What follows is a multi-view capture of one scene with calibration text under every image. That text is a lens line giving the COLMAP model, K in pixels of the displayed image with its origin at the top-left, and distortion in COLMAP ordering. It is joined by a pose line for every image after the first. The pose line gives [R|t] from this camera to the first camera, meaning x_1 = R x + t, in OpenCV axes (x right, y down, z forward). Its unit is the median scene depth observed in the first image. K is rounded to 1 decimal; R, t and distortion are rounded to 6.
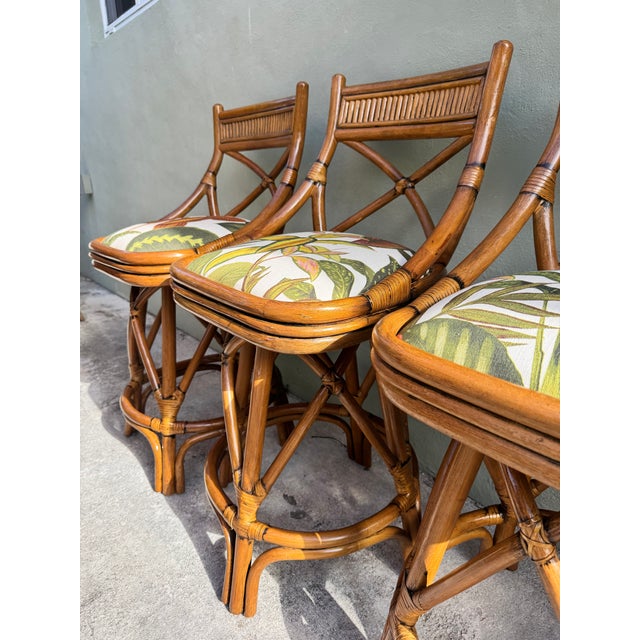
lens RADIAL K [[445.6, 0, 319.0], [0, 445.6, 324.7], [0, 0, 1]] dist [0.115384, -0.191505]
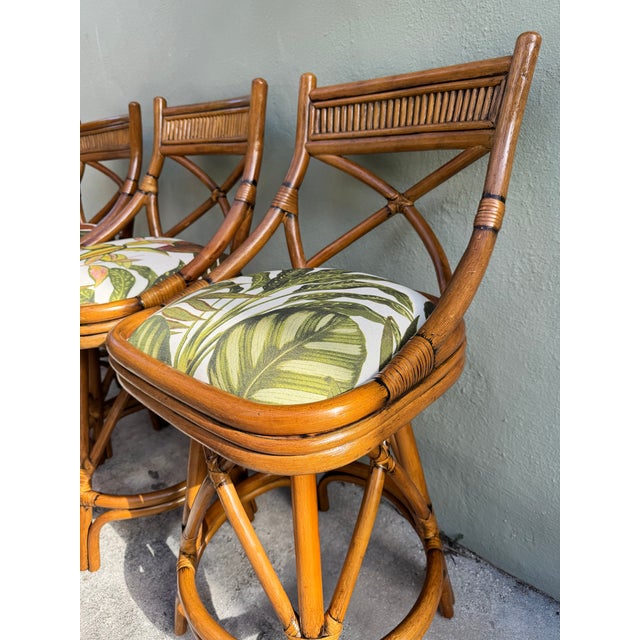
lens RADIAL K [[449.8, 0, 321.7], [0, 449.8, 321.8], [0, 0, 1]] dist [0.093918, -0.171853]
pose [[0.993612, -0.066233, 0.091370, 0.352708], [0.063749, 0.997520, 0.029840, -0.002110], [-0.093120, -0.023825, 0.995370, -0.207410]]
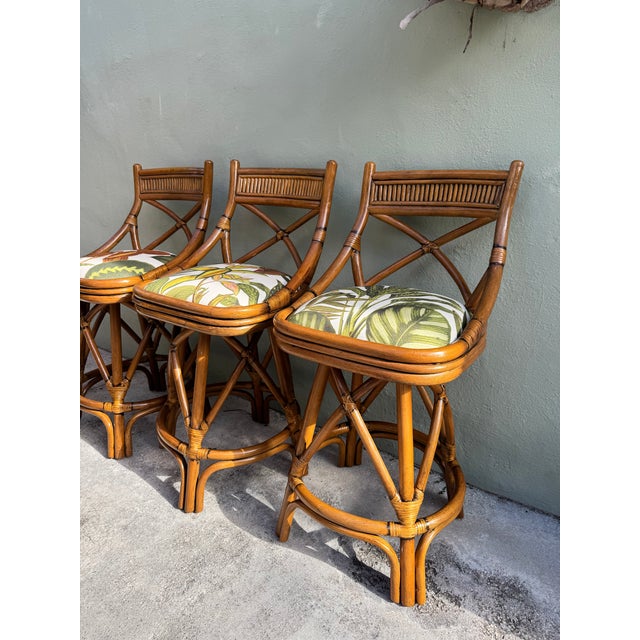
lens RADIAL K [[445.6, 0, 319.0], [0, 445.6, 324.7], [0, 0, 1]] dist [0.115384, -0.191505]
pose [[0.964231, -0.048691, 0.260551, -0.123183], [0.056908, 0.998089, -0.024084, 0.059974], [-0.258881, 0.038050, 0.965160, -0.597694]]
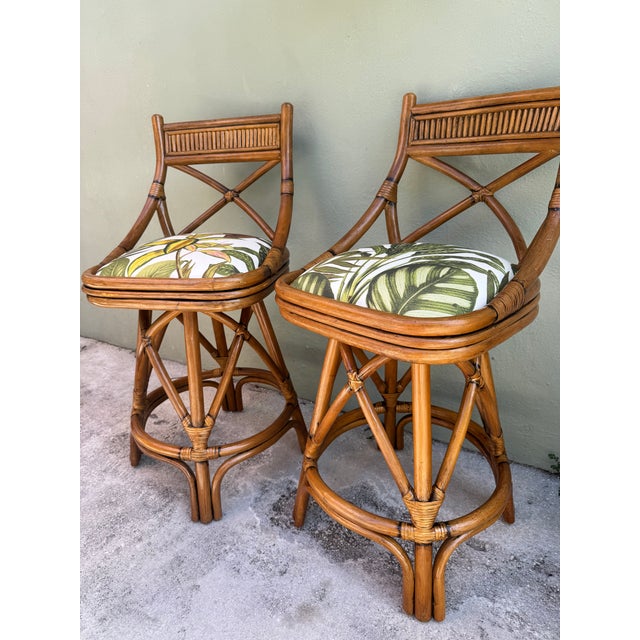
lens RADIAL K [[445.6, 0, 319.0], [0, 445.6, 324.7], [0, 0, 1]] dist [0.115384, -0.191505]
pose [[0.998471, -0.042424, 0.035442, 0.132886], [0.041538, 0.998814, 0.025385, 0.086872], [-0.036477, -0.023874, 0.999049, -0.467932]]
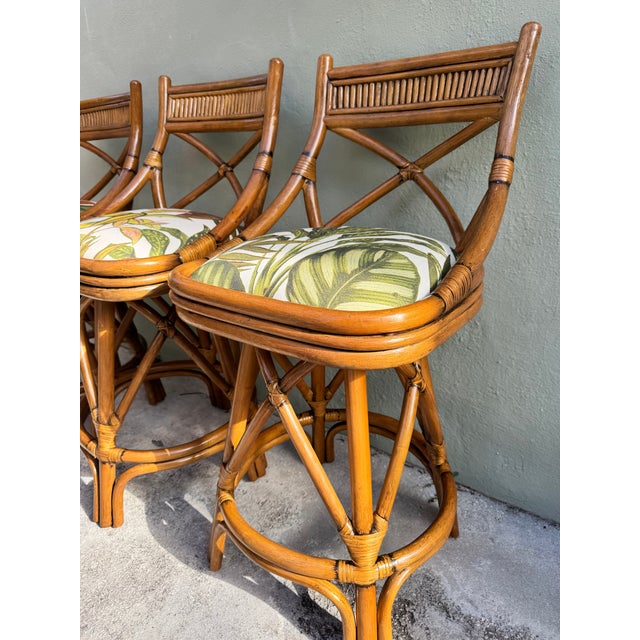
lens RADIAL K [[451.8, 0, 317.0], [0, 451.8, 324.0], [0, 0, 1]] dist [0.058308, -0.092898]
pose [[0.975885, -0.083221, 0.201800, 0.160311], [0.077970, 0.996381, 0.033844, 0.093641], [-0.203886, -0.017293, 0.978842, -0.289412]]
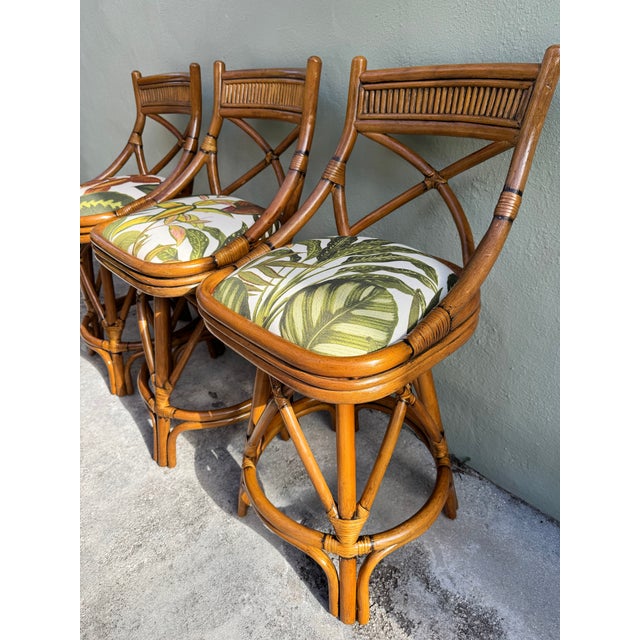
lens RADIAL K [[449.1, 0, 319.9], [0, 449.1, 319.0], [0, 0, 1]] dist [0.084245, -0.139196]
pose [[0.999212, -0.037252, 0.013666, 0.316660], [0.034367, 0.984632, 0.171230, -0.076648], [-0.019834, -0.170625, 0.985136, -0.388033]]
